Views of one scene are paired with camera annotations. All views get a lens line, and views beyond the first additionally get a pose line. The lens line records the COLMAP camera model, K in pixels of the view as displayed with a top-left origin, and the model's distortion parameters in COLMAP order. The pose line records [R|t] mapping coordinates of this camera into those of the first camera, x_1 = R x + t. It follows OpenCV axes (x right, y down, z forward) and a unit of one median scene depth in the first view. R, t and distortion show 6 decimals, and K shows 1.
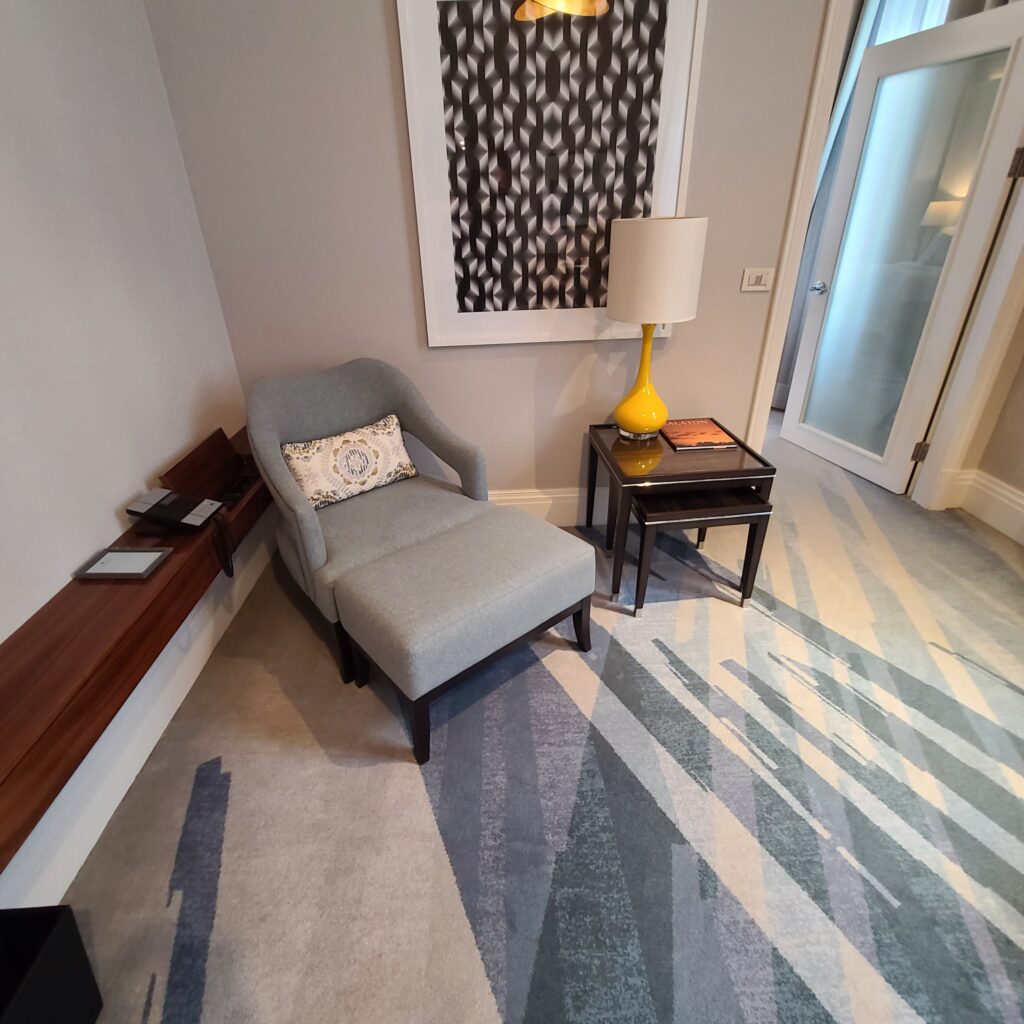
lens RADIAL K [[558.9, 0, 514.6], [0, 558.9, 508.9], [0, 0, 1]] dist [0.002279, -0.000393]
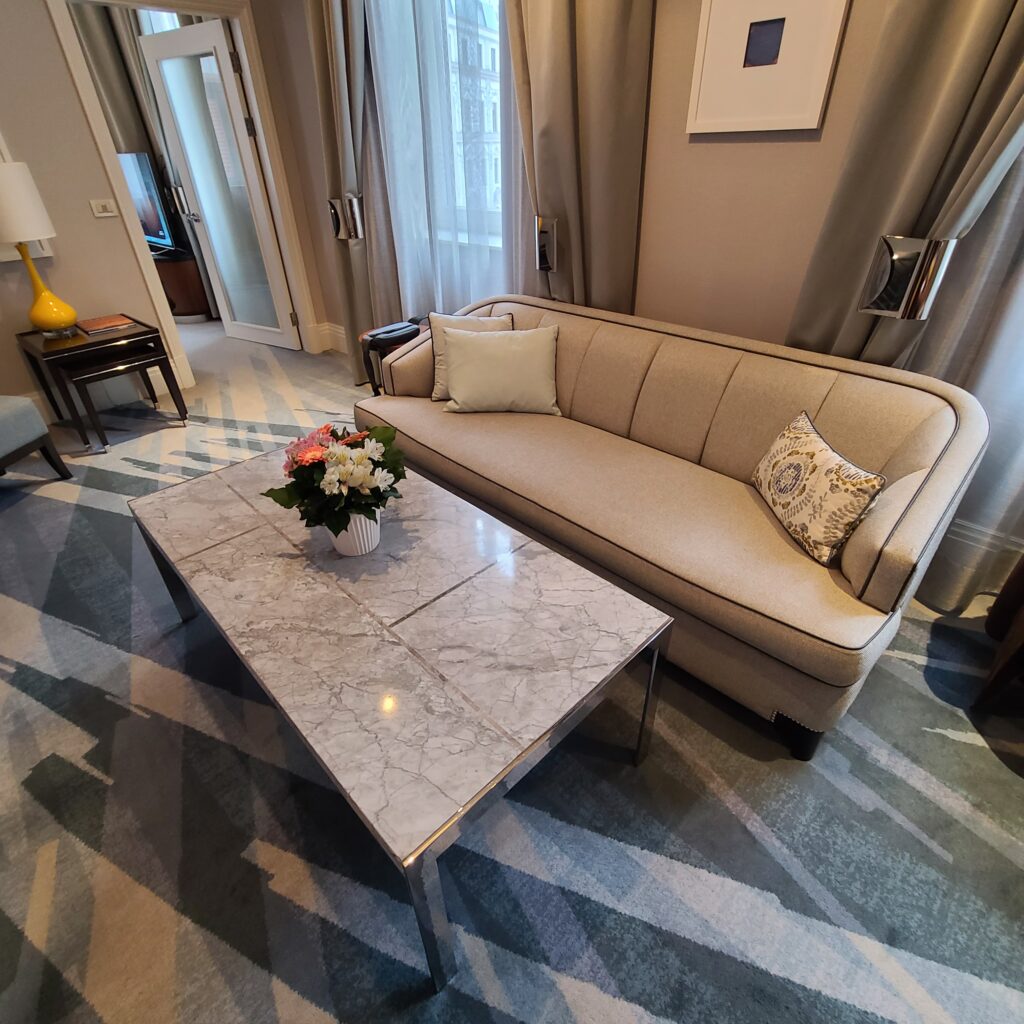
lens RADIAL K [[558.9, 0, 508.9], [0, 558.9, 515.5], [0, 0, 1]] dist [0.002279, -0.000393]
pose [[0.740968, -0.364994, 0.563689, 0.112036], [0.324104, 0.929534, 0.175849, 0.423437], [-0.588152, 0.052395, 0.807051, -0.754931]]
